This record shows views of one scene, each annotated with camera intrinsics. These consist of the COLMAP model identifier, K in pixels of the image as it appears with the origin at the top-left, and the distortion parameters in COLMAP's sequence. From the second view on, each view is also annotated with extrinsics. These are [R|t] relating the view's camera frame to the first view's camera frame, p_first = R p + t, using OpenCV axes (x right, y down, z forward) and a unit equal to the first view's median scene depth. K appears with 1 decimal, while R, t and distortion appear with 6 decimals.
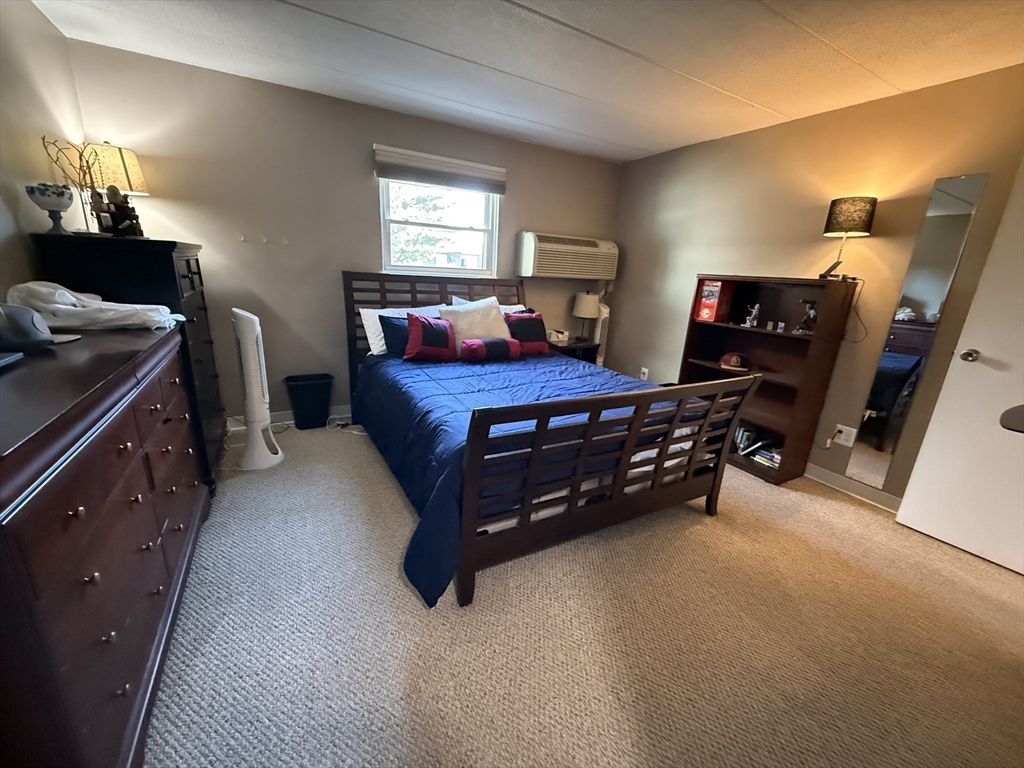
lens RADIAL K [[407.6, 0, 509.4], [0, 407.6, 383.9], [0, 0, 1]] dist [-0.000107, 0.000079]
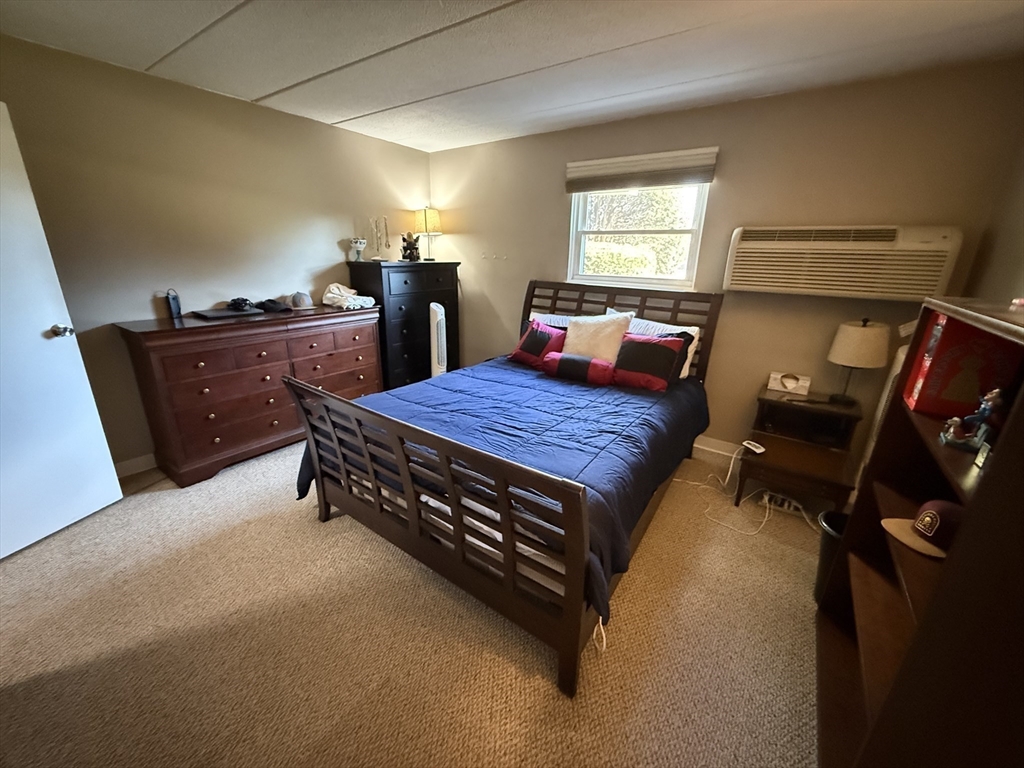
lens RADIAL K [[407.6, 0, 509.4], [0, 407.6, 383.9], [0, 0, 1]] dist [-0.000107, 0.000079]
pose [[0.431787, 0.233406, -0.871253, 0.657128], [-0.246377, 0.959725, 0.135005, -0.129271], [0.867674, 0.156363, 0.471903, 0.428736]]
